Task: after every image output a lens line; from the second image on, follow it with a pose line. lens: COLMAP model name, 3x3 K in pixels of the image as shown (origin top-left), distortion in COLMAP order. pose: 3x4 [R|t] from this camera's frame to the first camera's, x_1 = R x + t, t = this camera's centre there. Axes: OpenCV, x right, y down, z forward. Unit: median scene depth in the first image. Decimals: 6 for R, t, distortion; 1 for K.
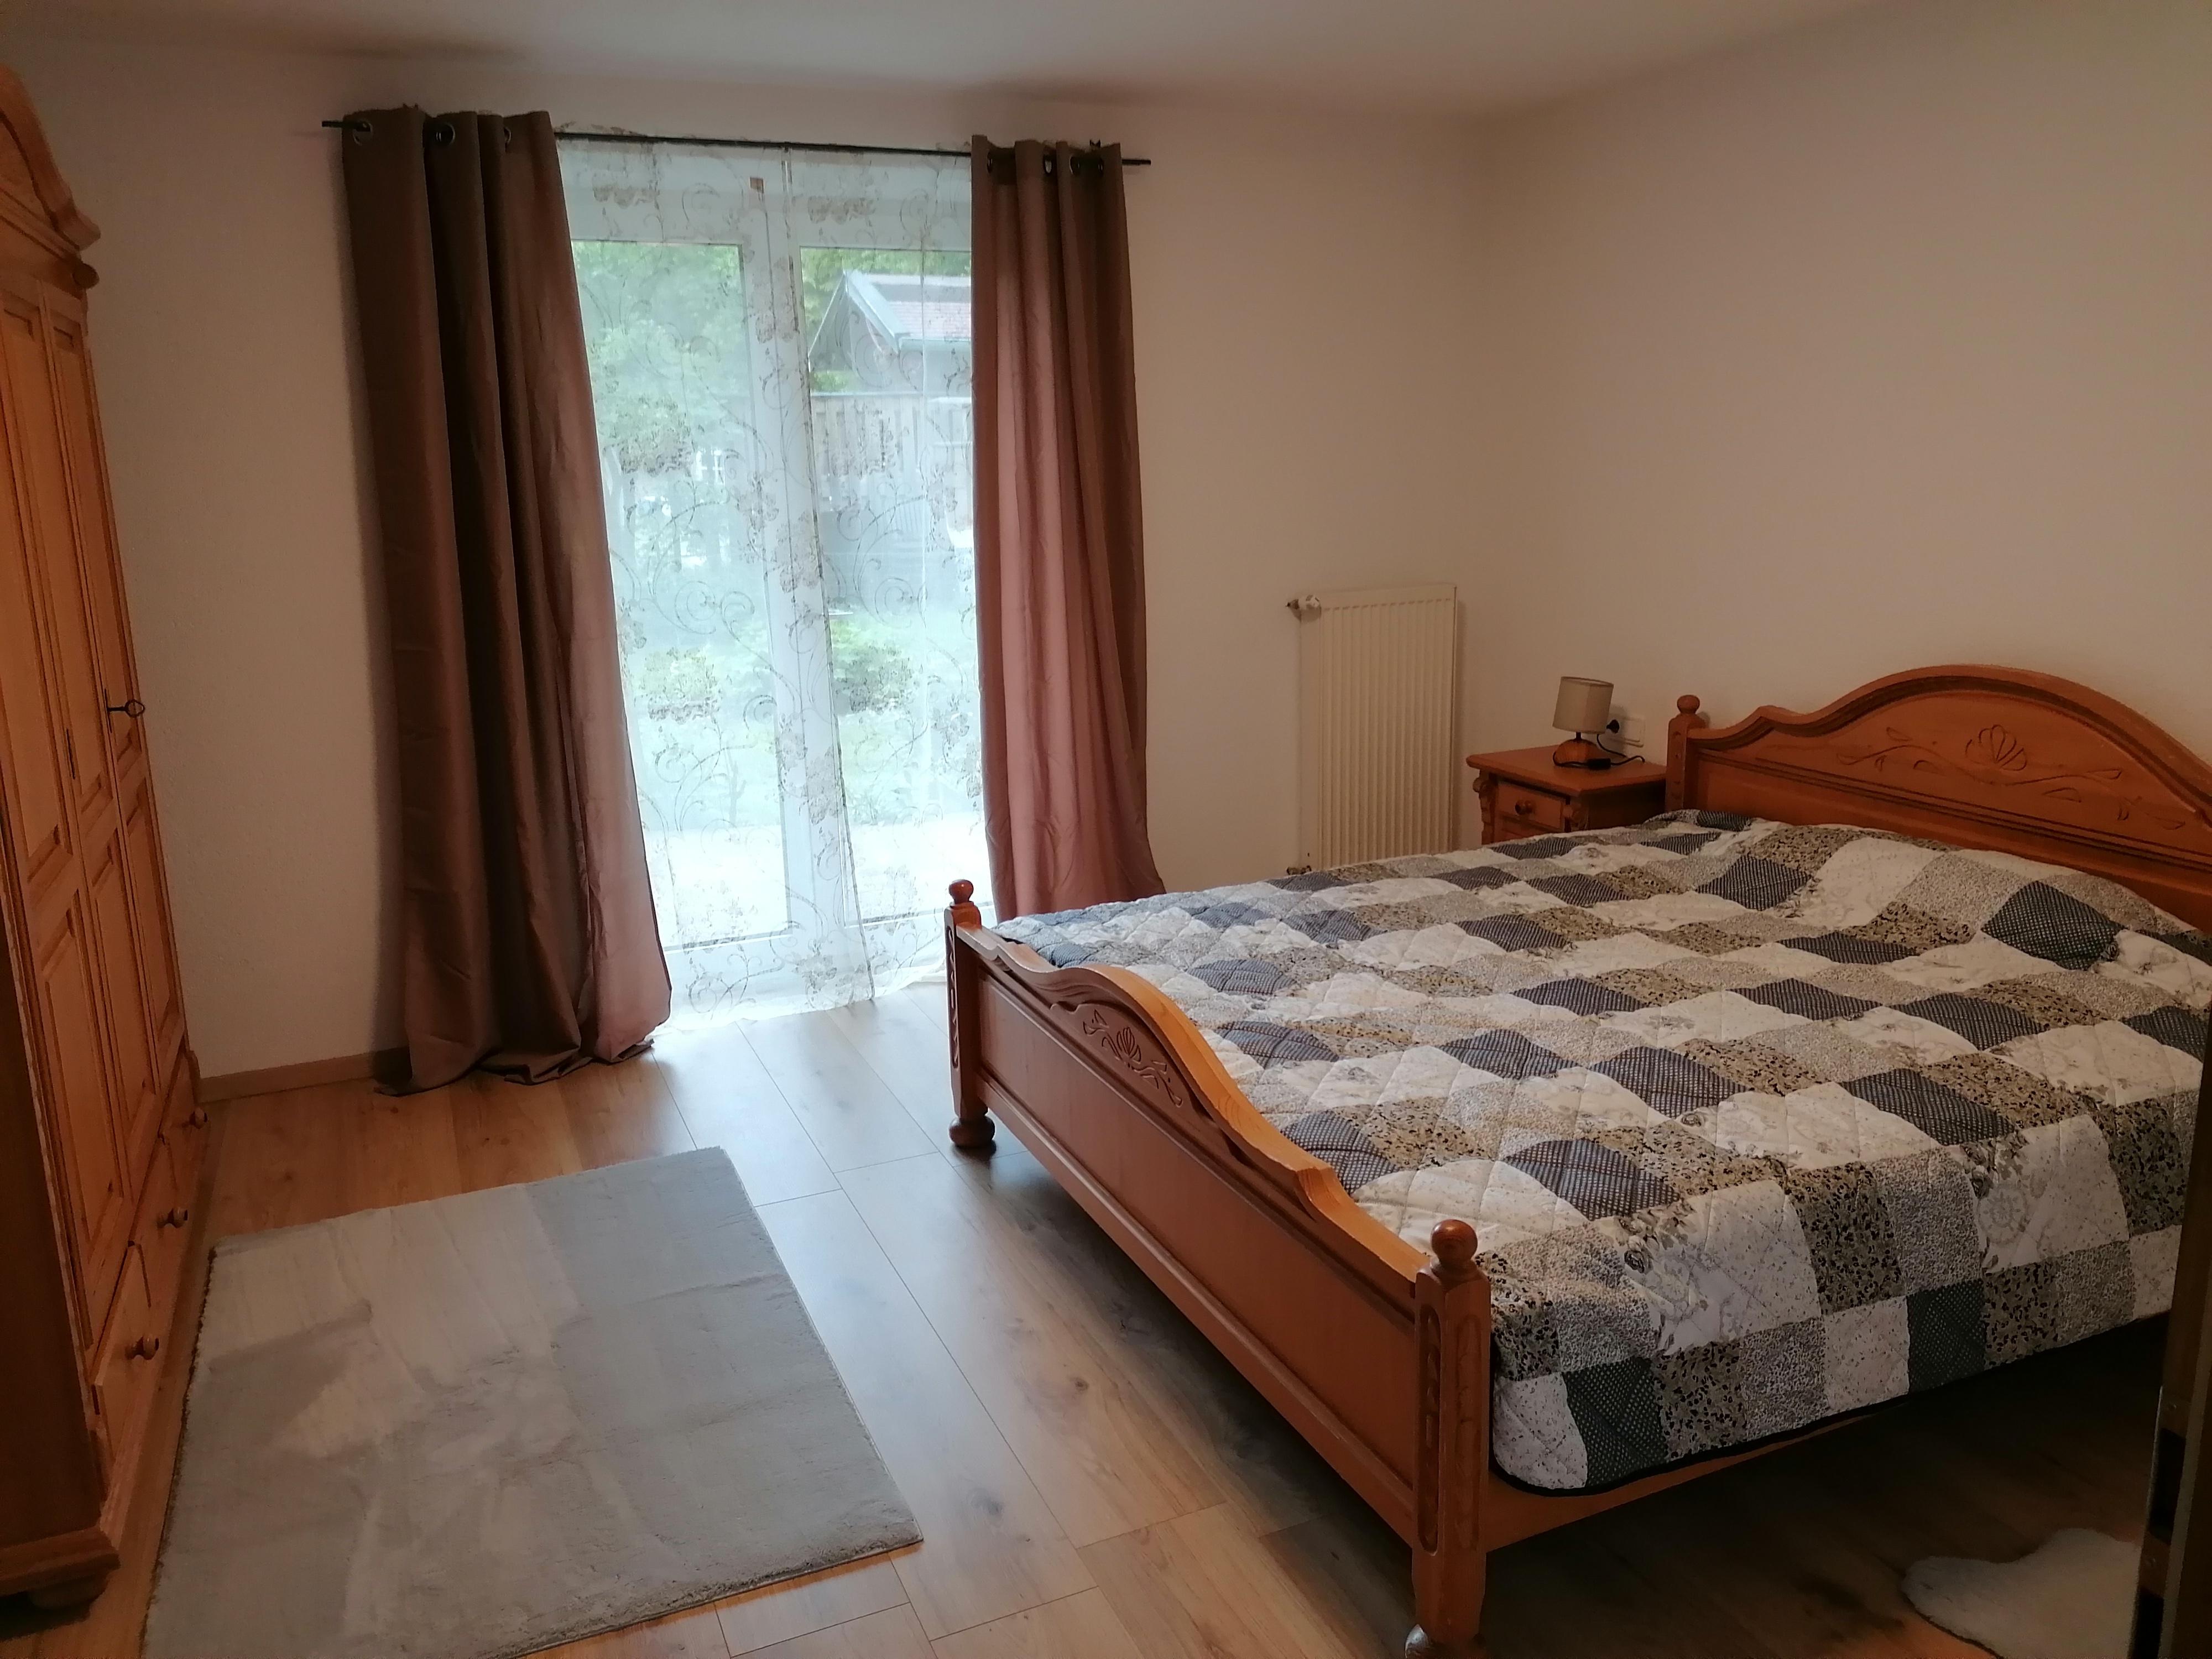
lens RADIAL K [[1651.5, 0, 1106.0], [0, 1651.5, 829.5], [0, 0, 1]] dist [0.105973, -0.143268]
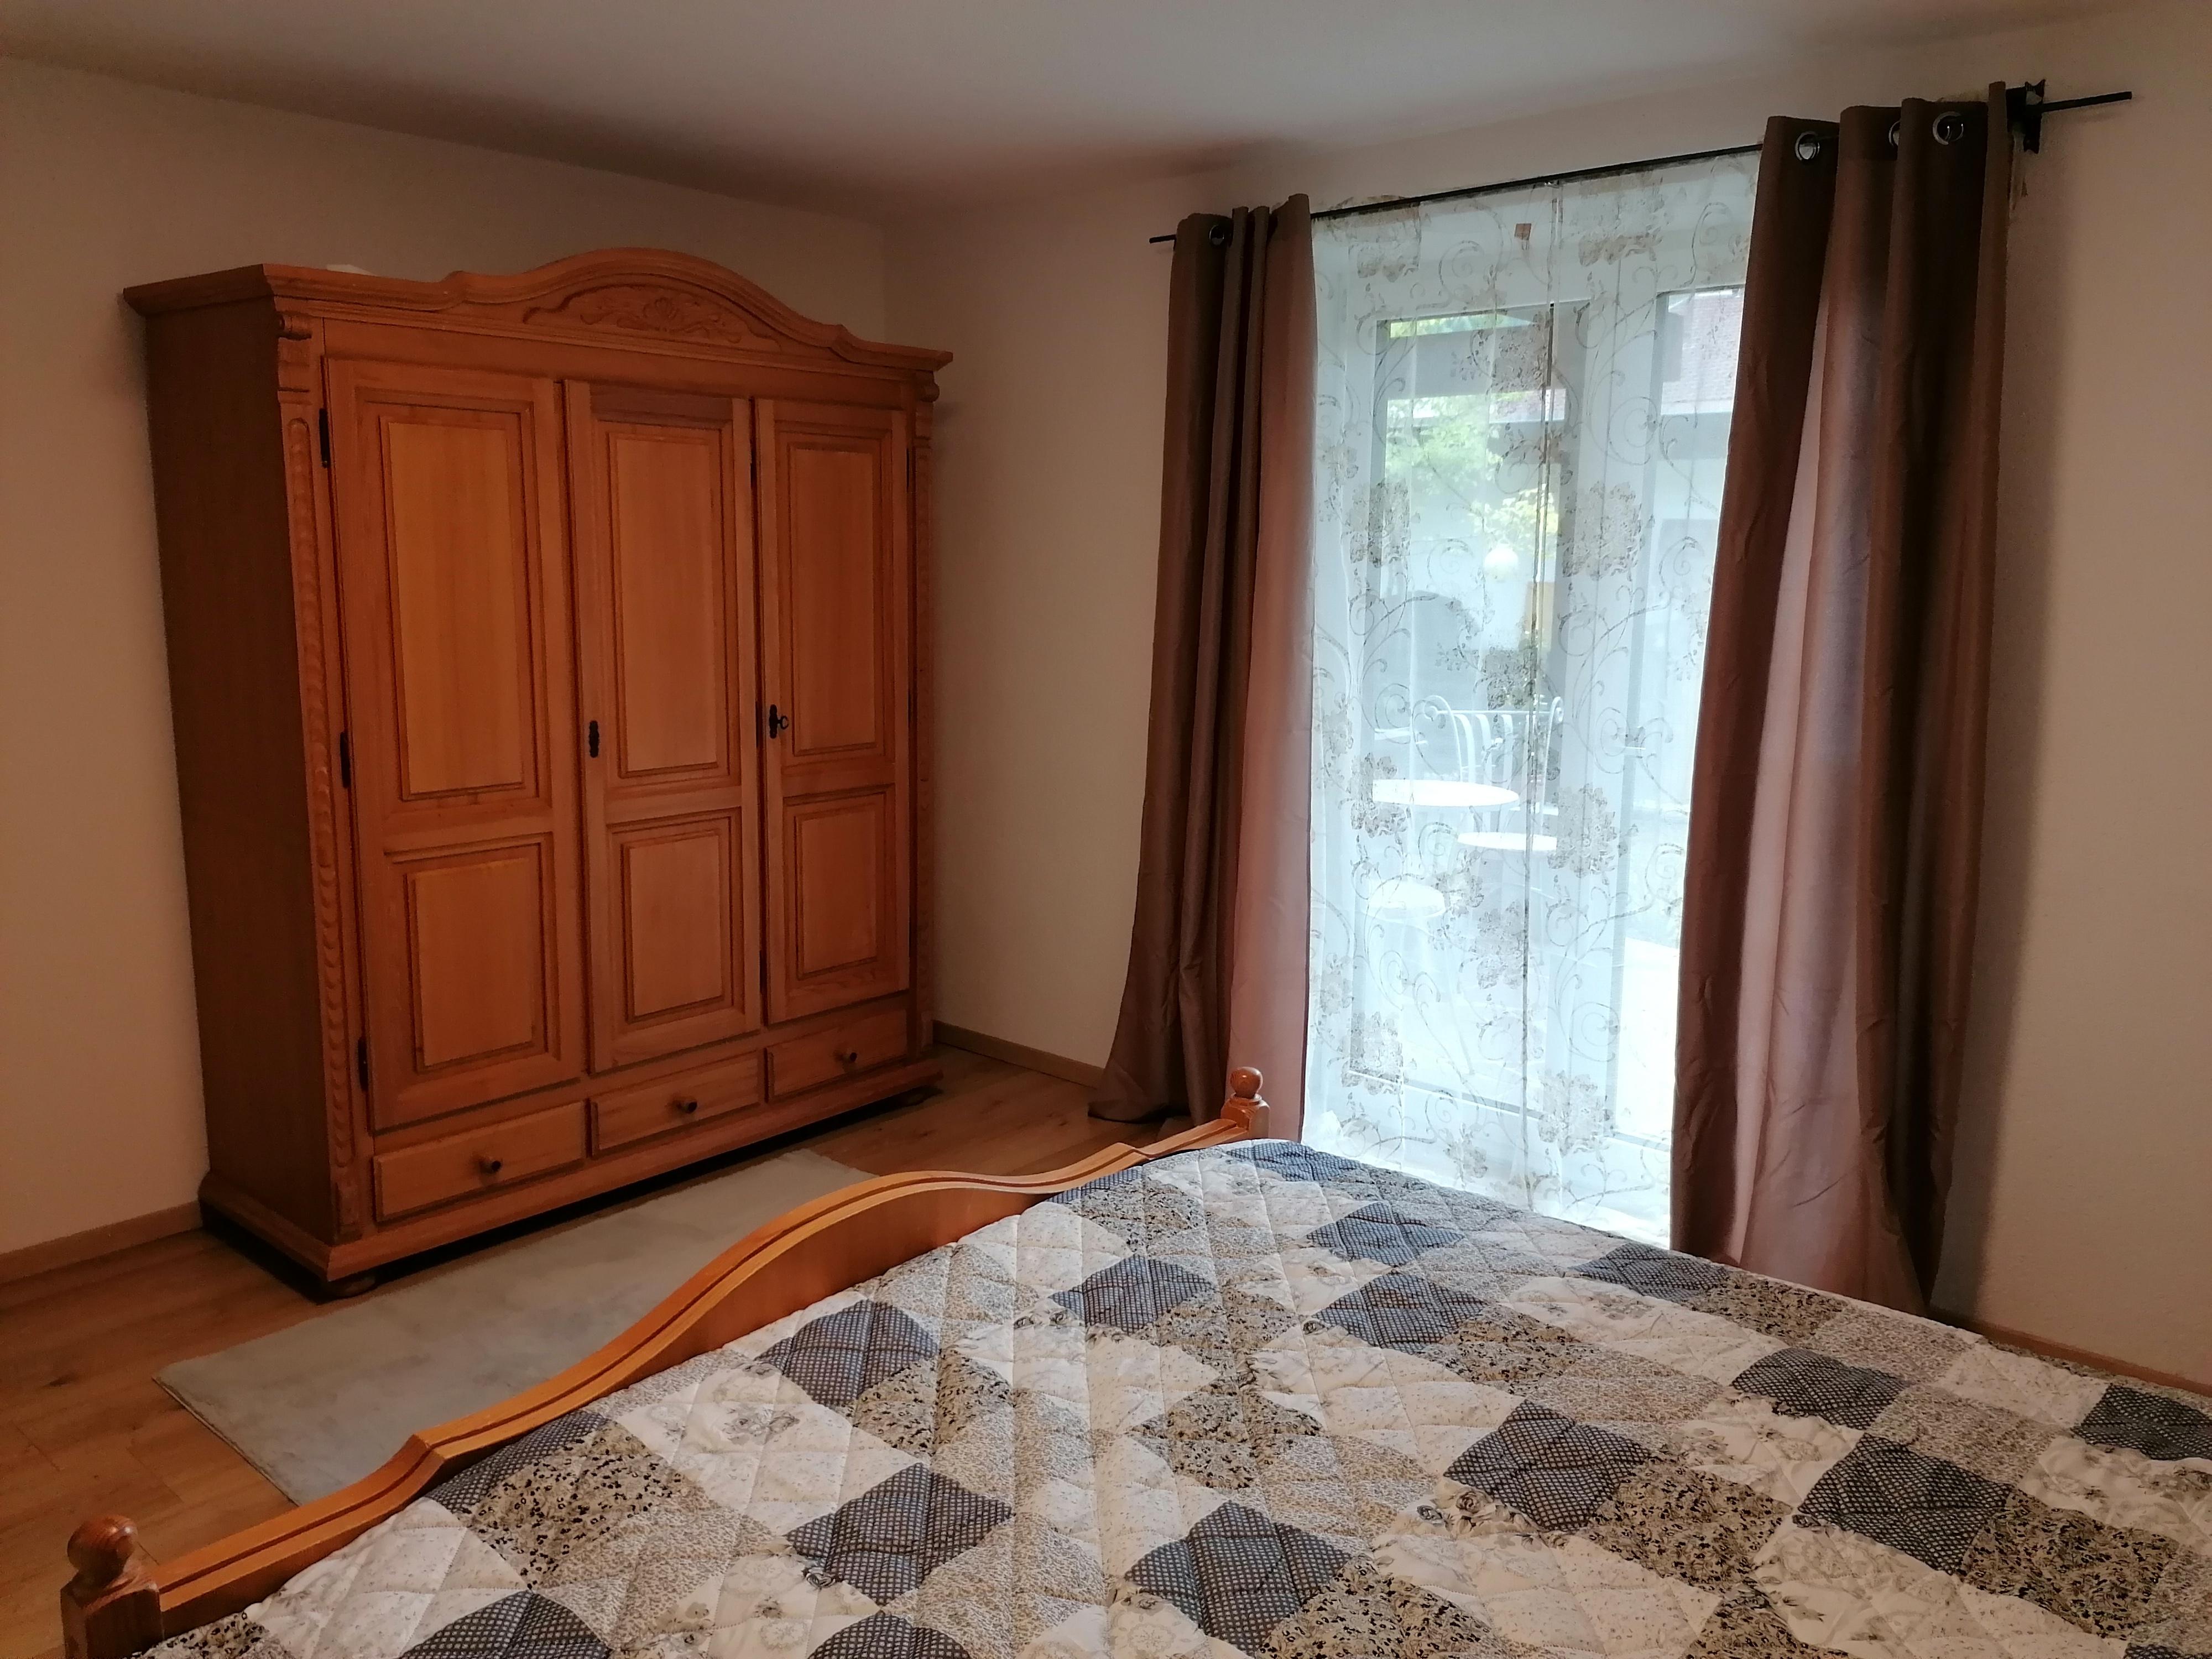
lens RADIAL K [[1651.5, 0, 1106.0], [0, 1651.5, 829.5], [0, 0, 1]] dist [0.105973, -0.143268]
pose [[0.424278, 0.182846, -0.886879, 0.652917], [-0.223831, 0.970186, 0.092941, -0.161474], [0.877432, 0.159078, 0.452556, 0.623831]]
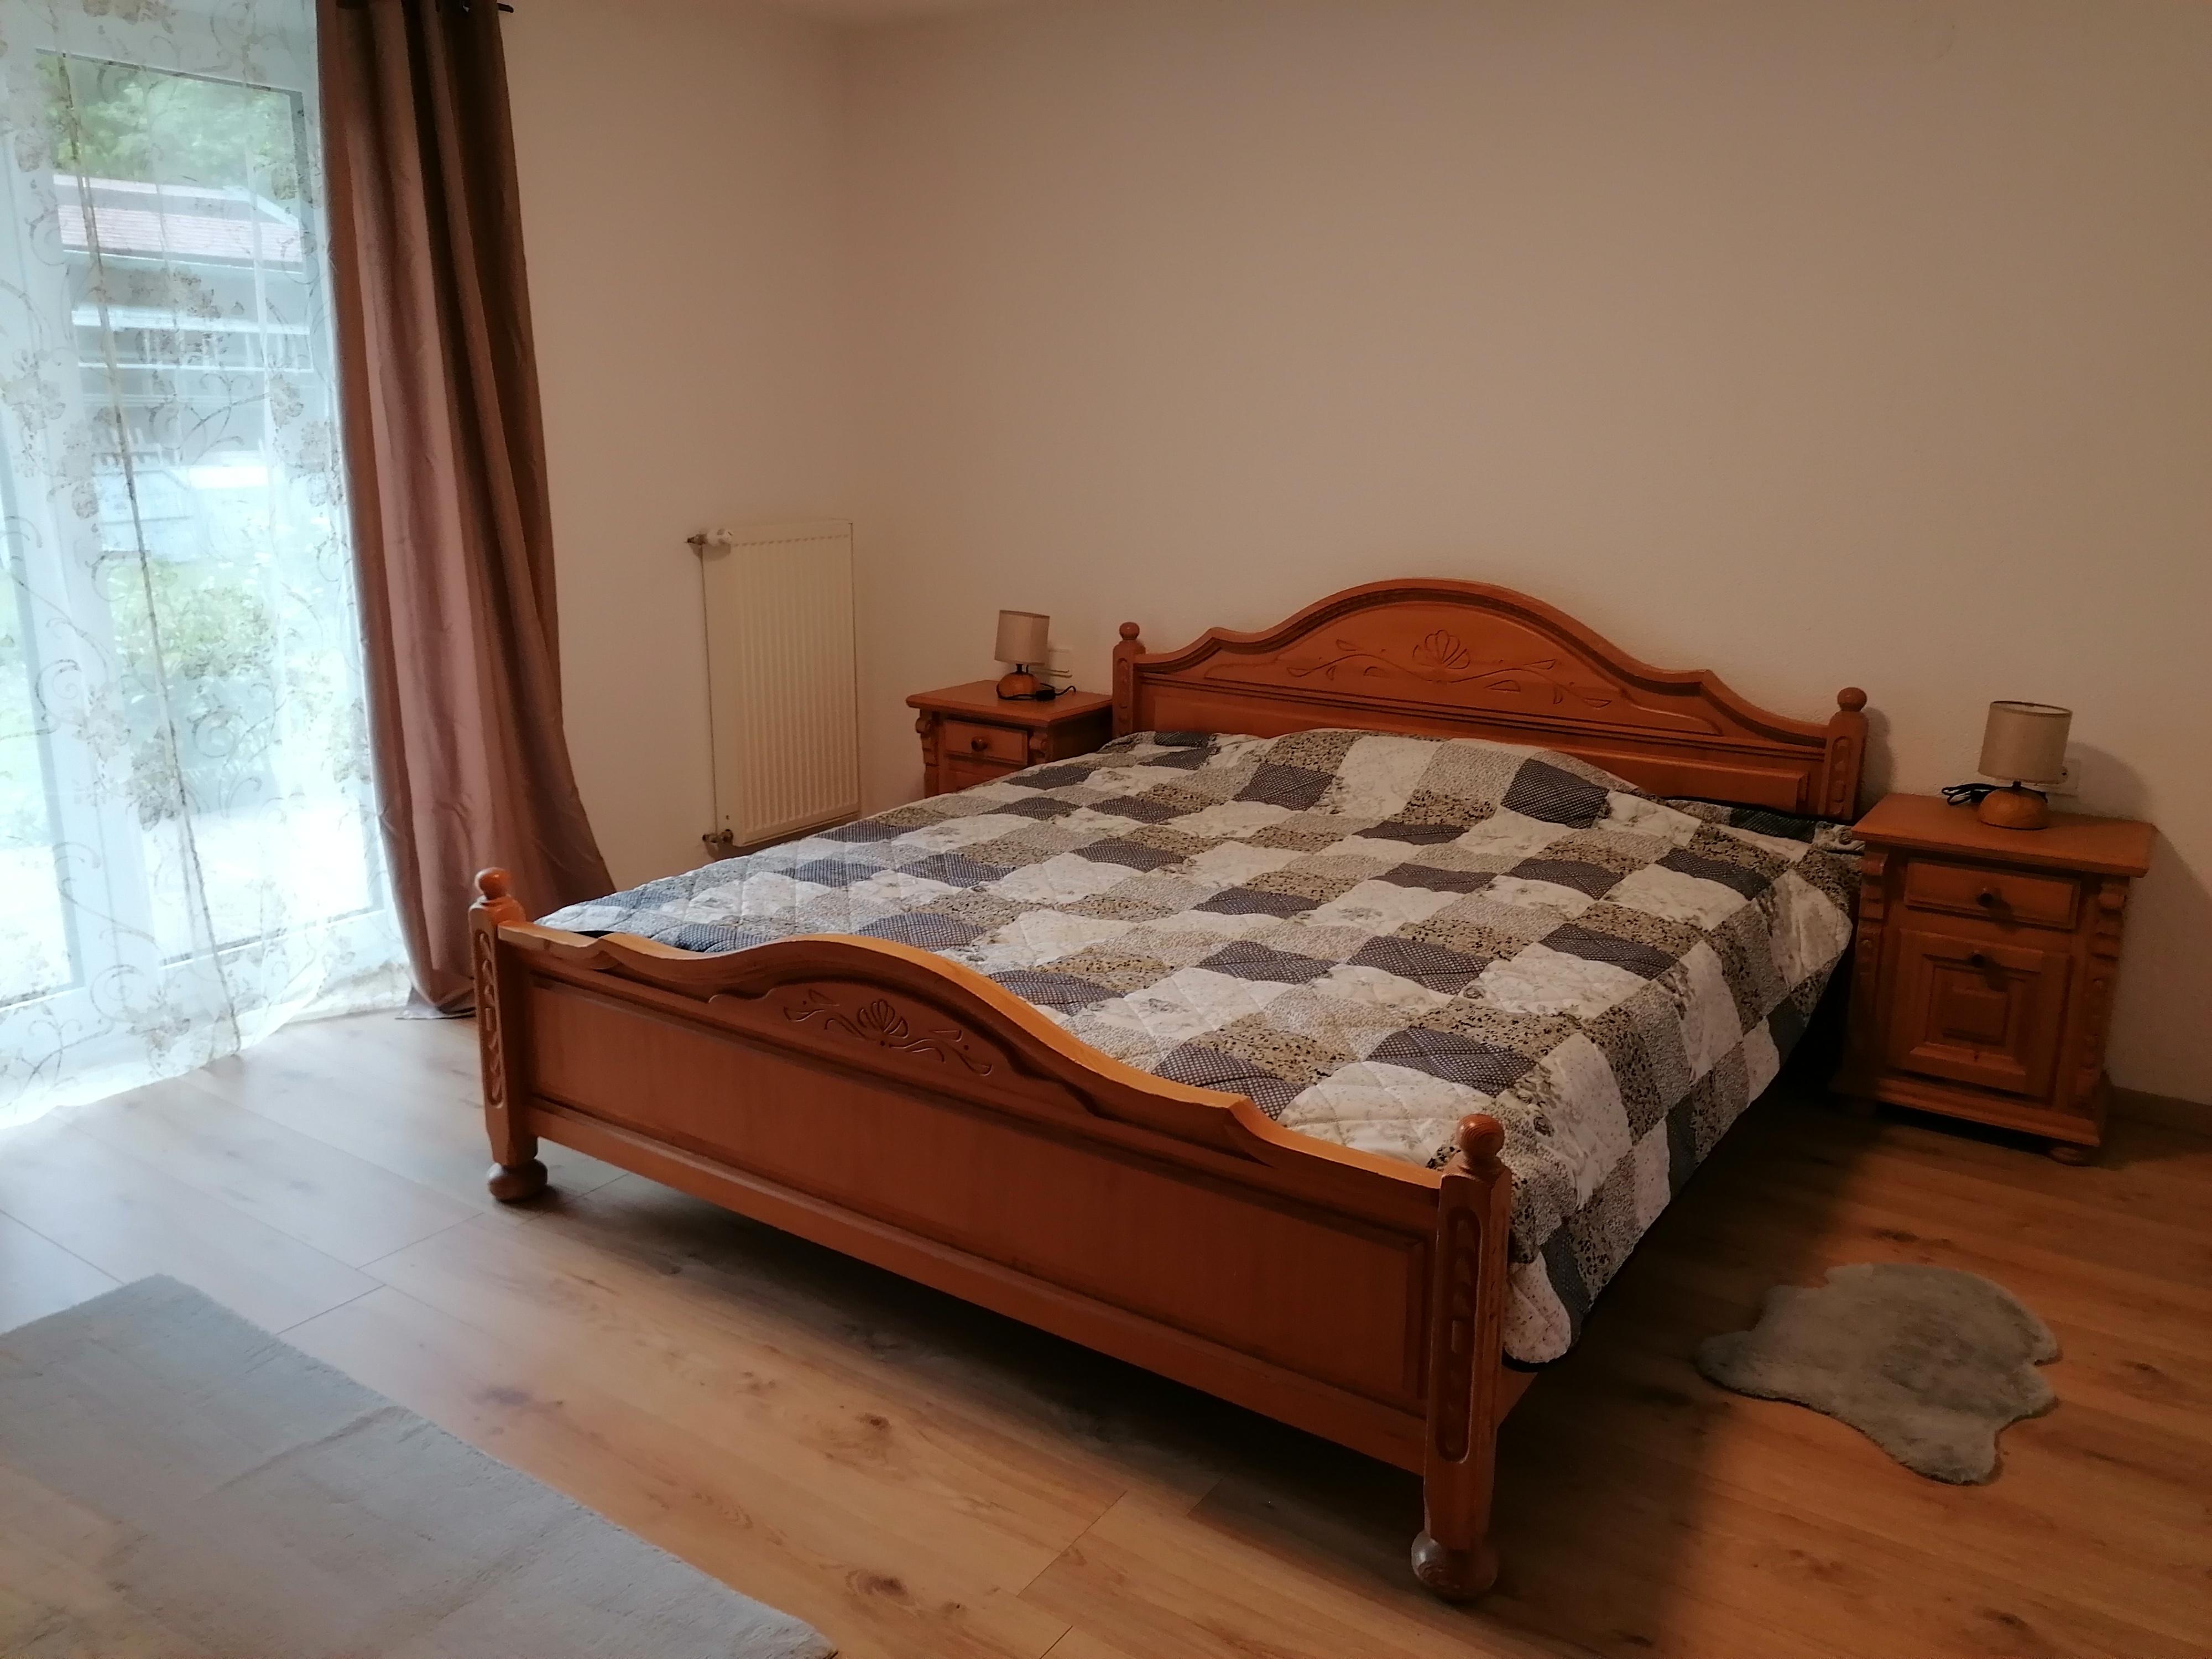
lens RADIAL K [[1651.5, 0, 1106.0], [0, 1651.5, 829.5], [0, 0, 1]] dist [0.105973, -0.143268]
pose [[0.845596, -0.098505, 0.524656, -0.291326], [0.090956, 0.995042, 0.040225, 0.006819], [-0.526017, 0.013706, 0.850364, 0.180928]]
